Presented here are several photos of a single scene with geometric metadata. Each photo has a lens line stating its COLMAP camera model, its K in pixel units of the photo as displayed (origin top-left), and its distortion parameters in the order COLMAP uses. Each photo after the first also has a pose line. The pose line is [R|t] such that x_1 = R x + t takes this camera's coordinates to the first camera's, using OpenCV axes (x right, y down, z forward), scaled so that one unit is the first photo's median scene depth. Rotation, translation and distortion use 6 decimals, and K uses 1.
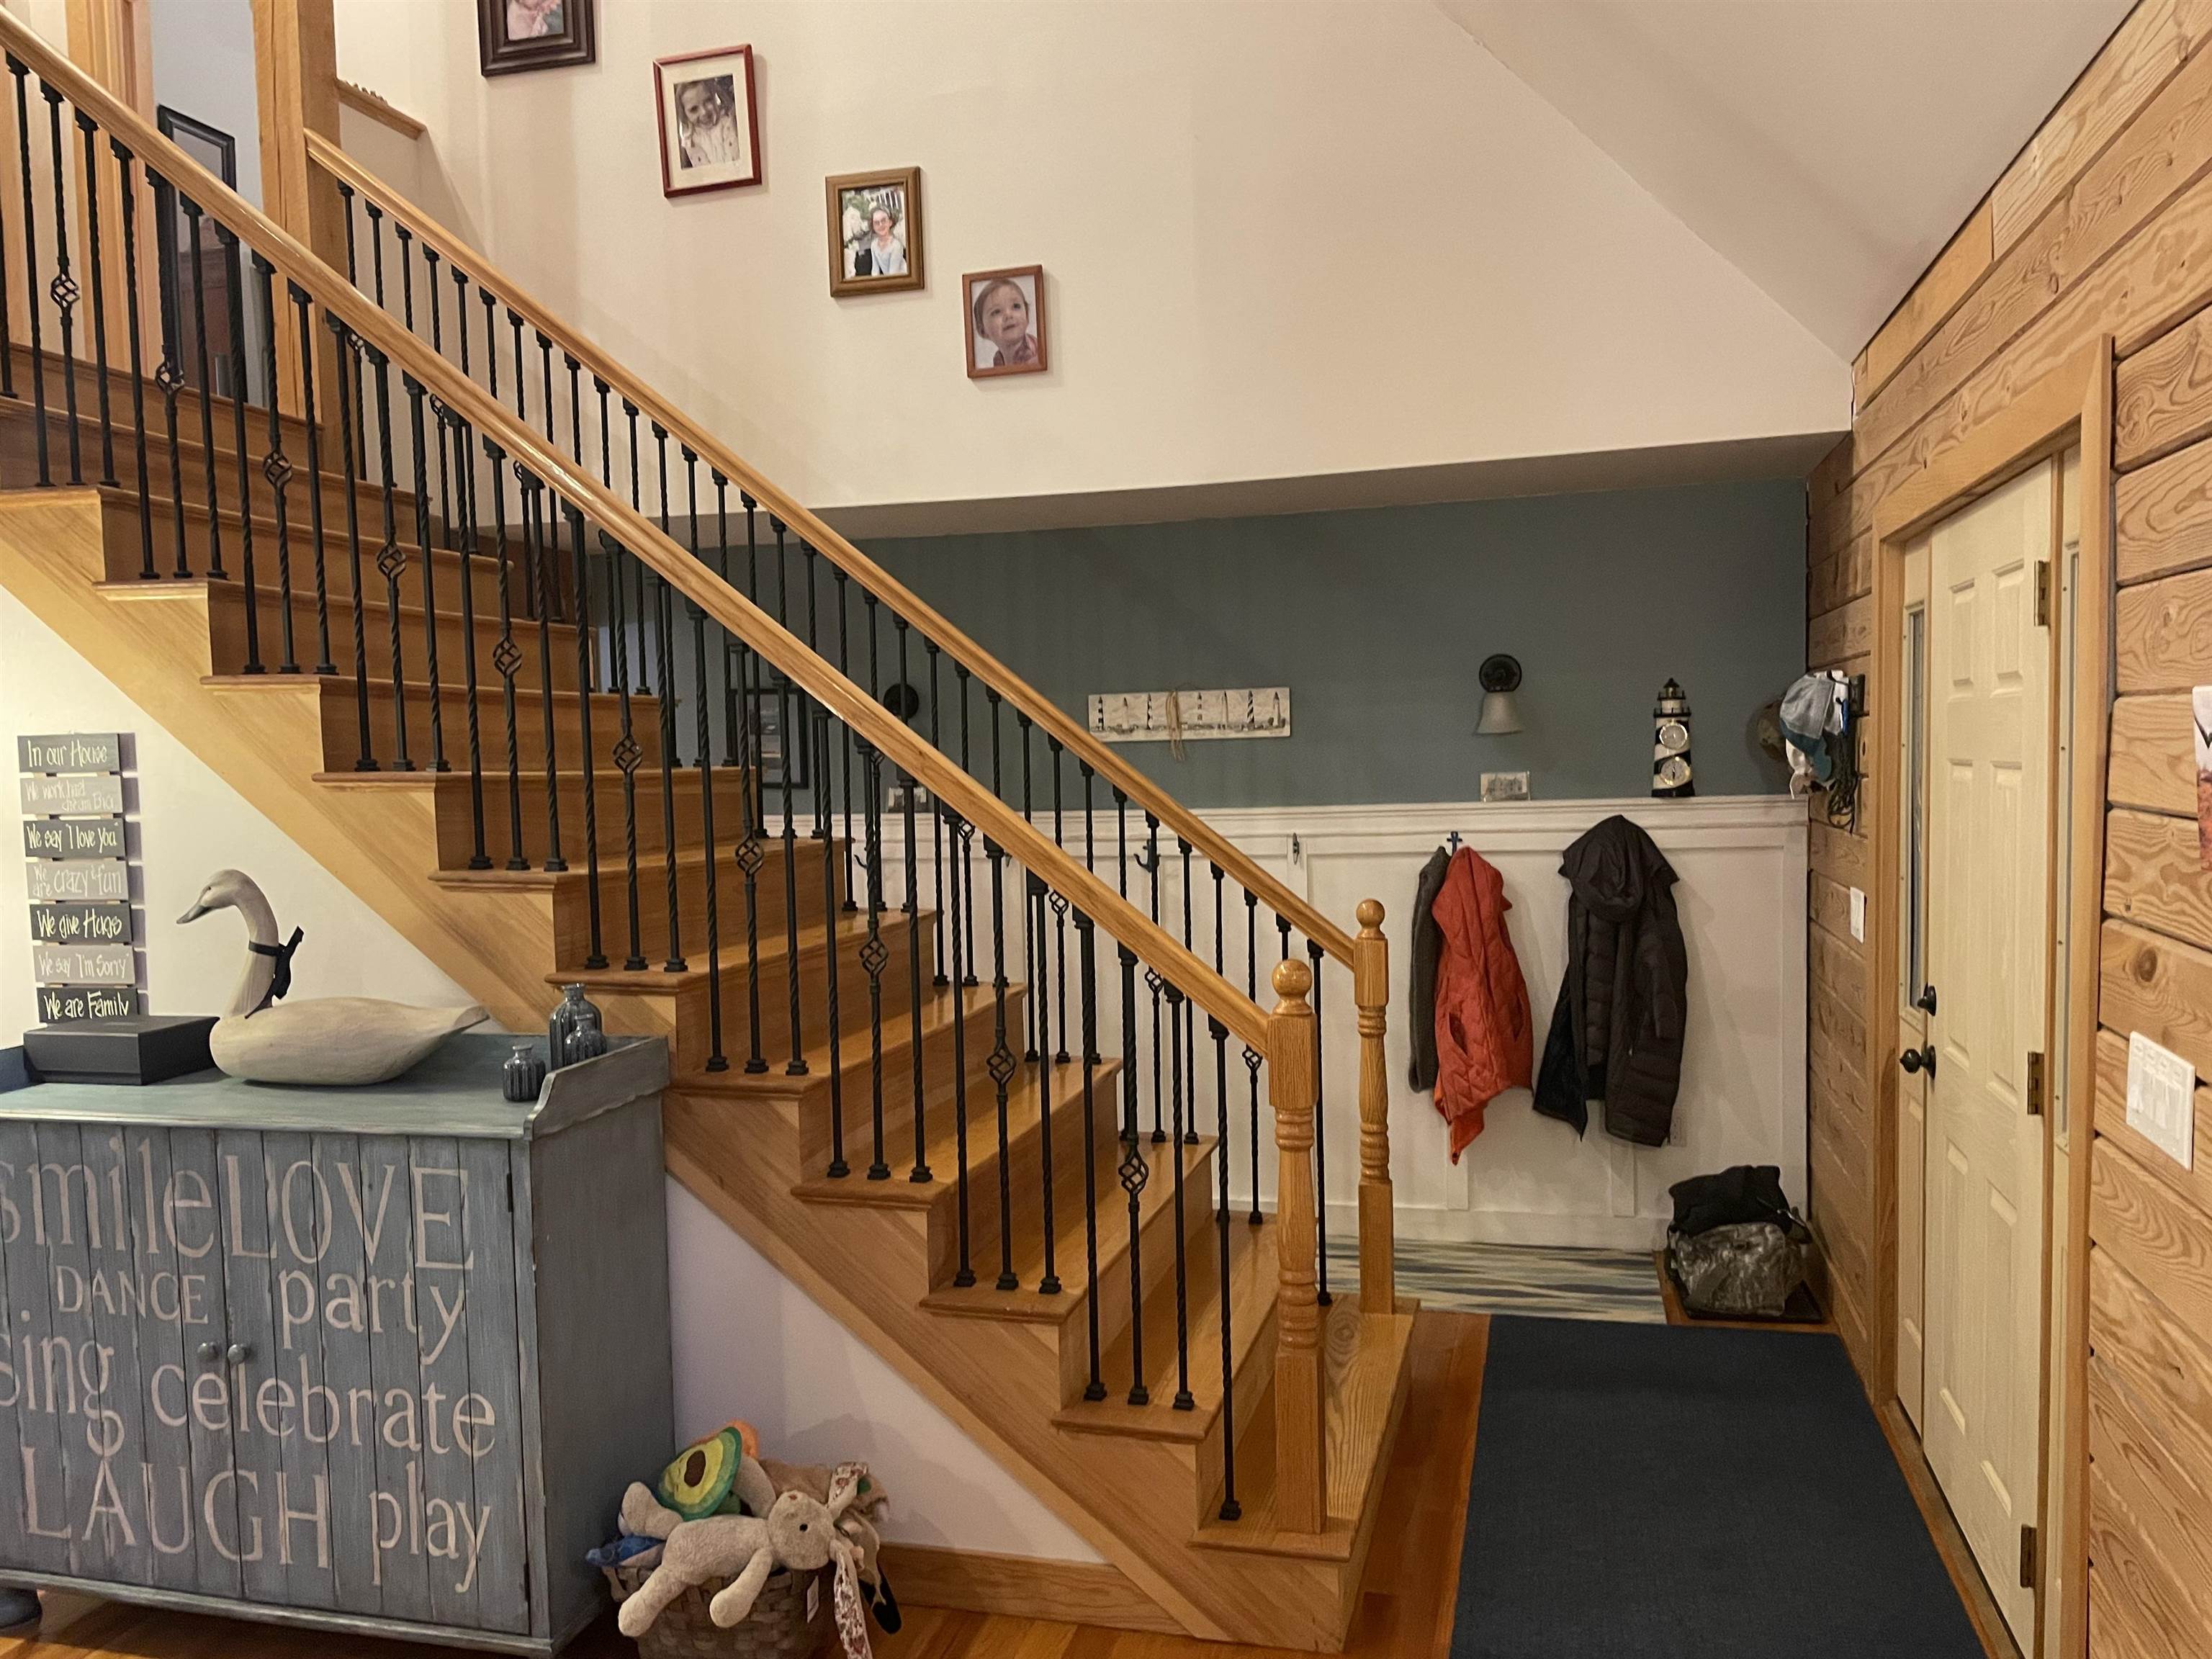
lens RADIAL K [[1666.9, 0, 1123.2], [0, 1666.9, 831.6], [0, 0, 1]] dist [0.094111, -0.119472]
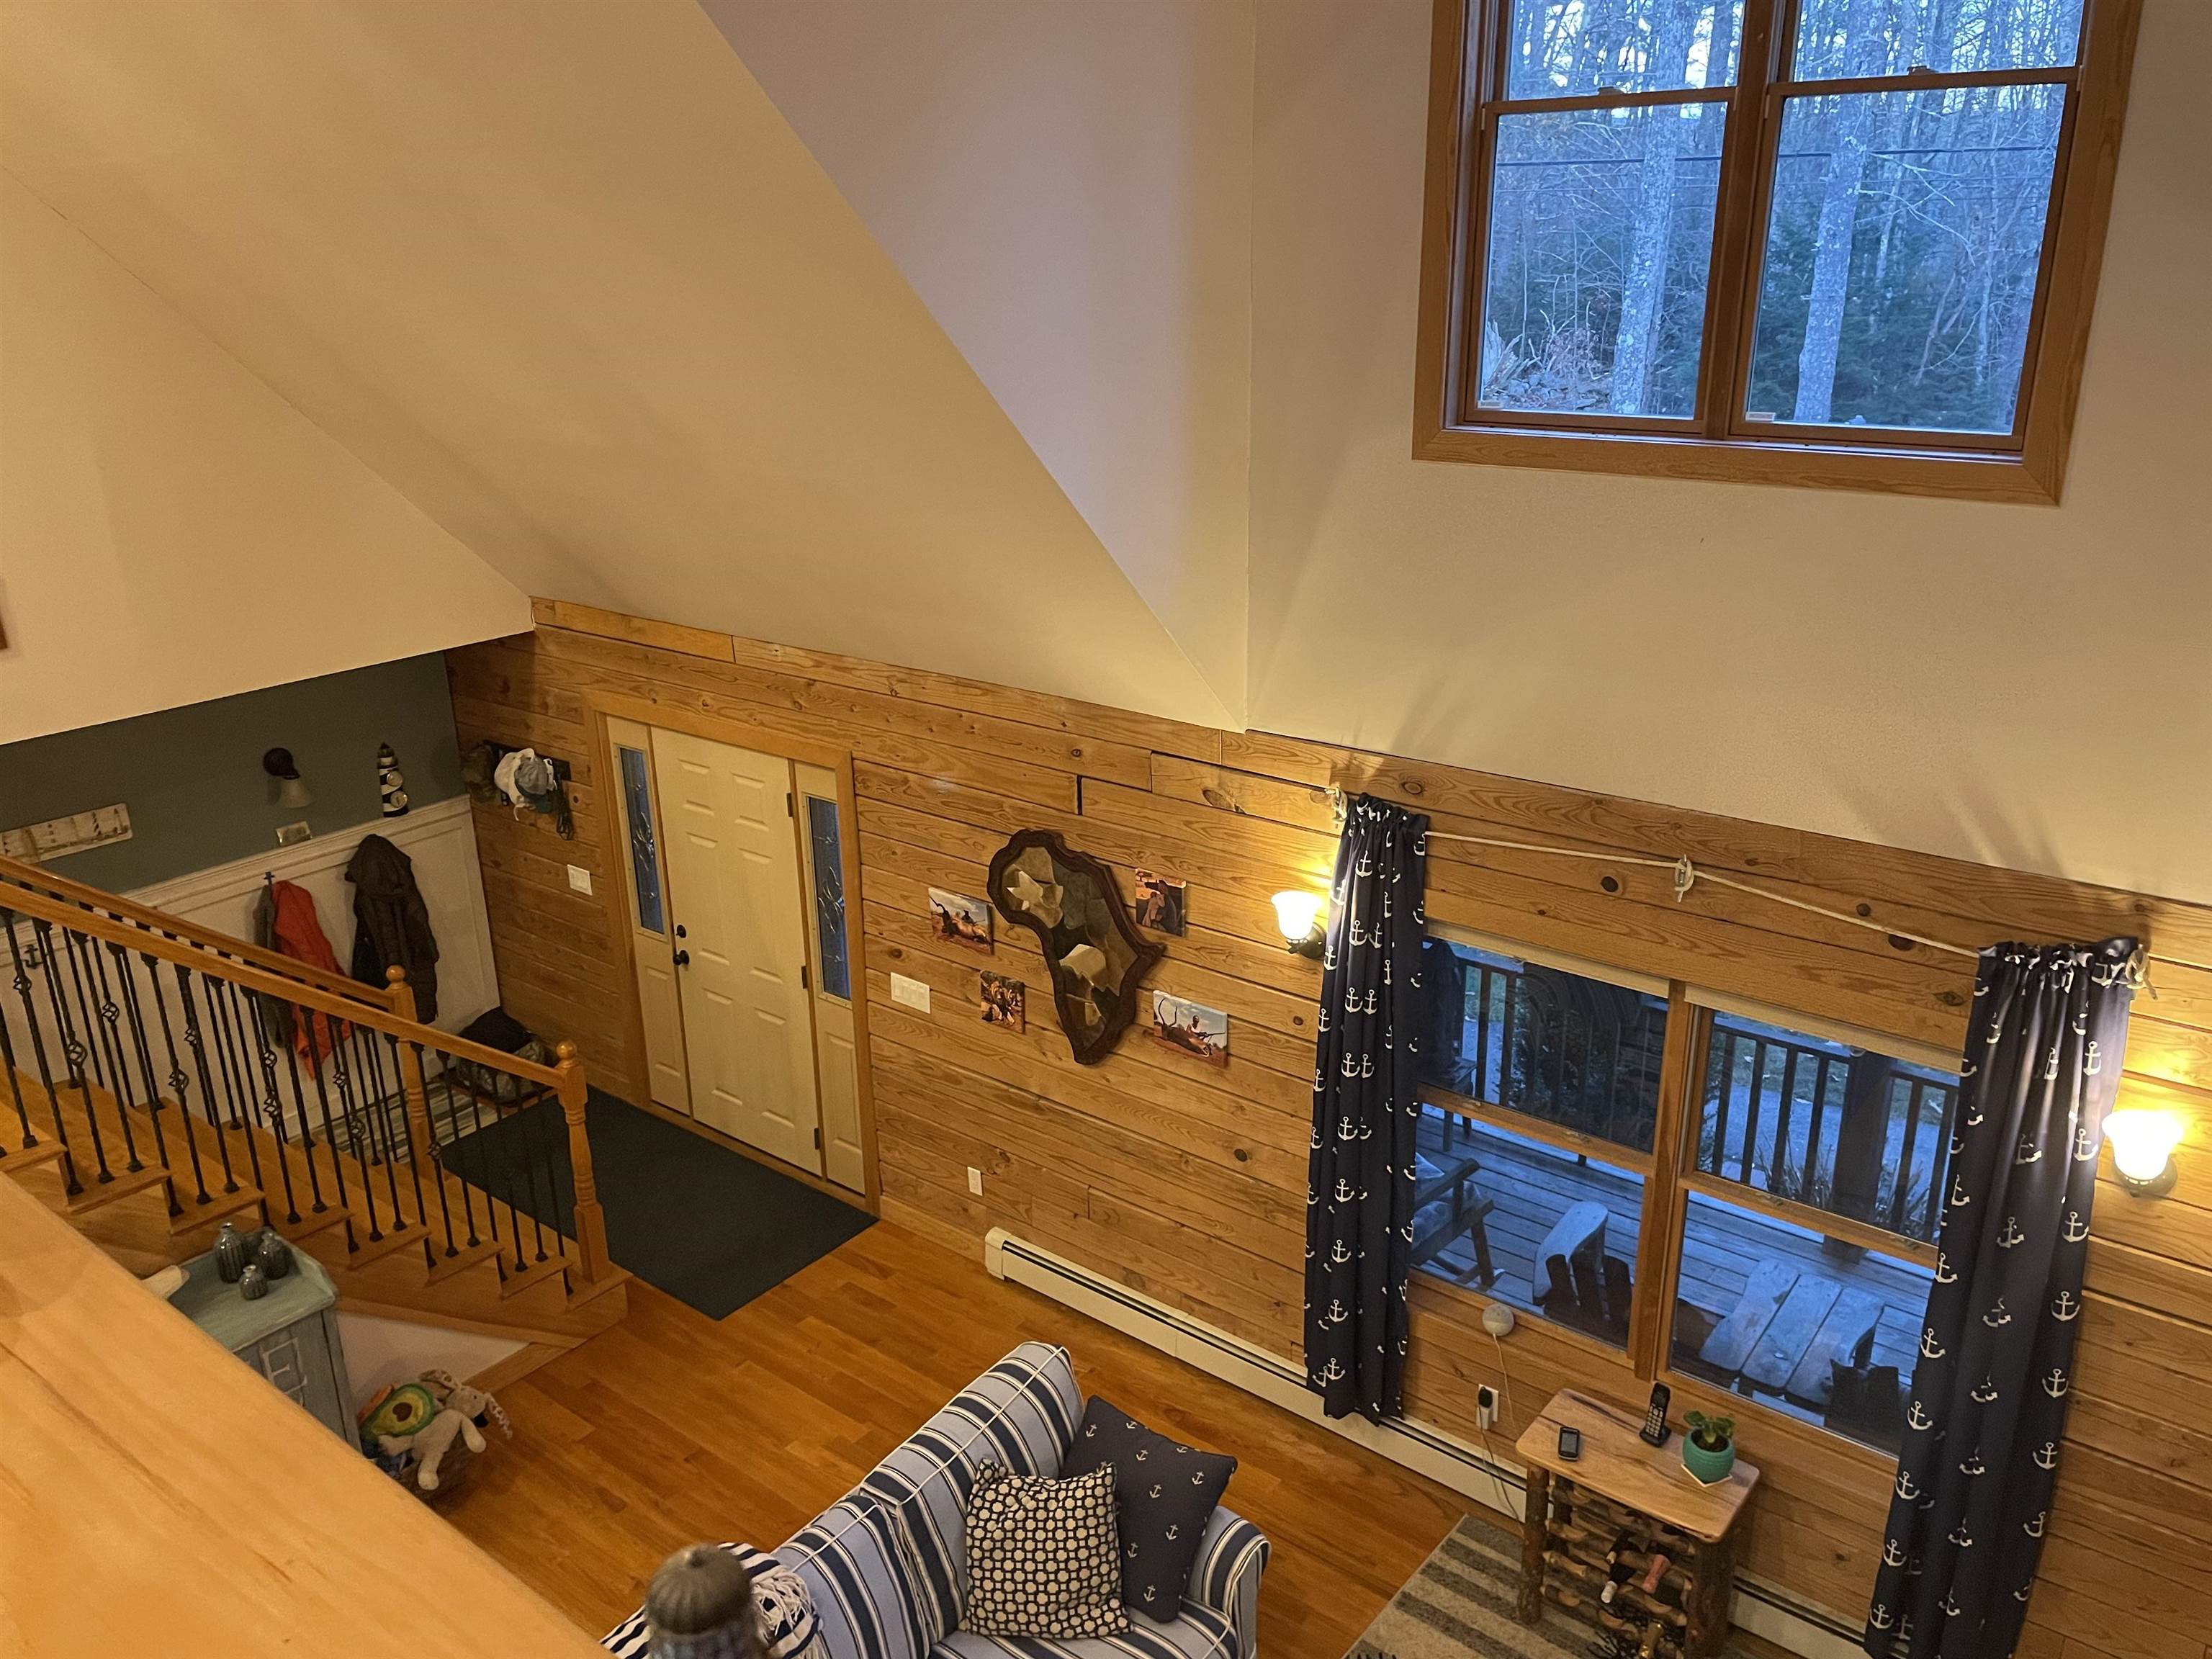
lens RADIAL K [[1666.9, 0, 1103.3], [0, 1666.9, 847.1], [0, 0, 1]] dist [0.094111, -0.119472]
pose [[0.396959, -0.296272, 0.868704, -0.798542], [0.053802, 0.952353, 0.300216, -0.430001], [-0.916258, -0.072436, 0.393985, -0.248737]]
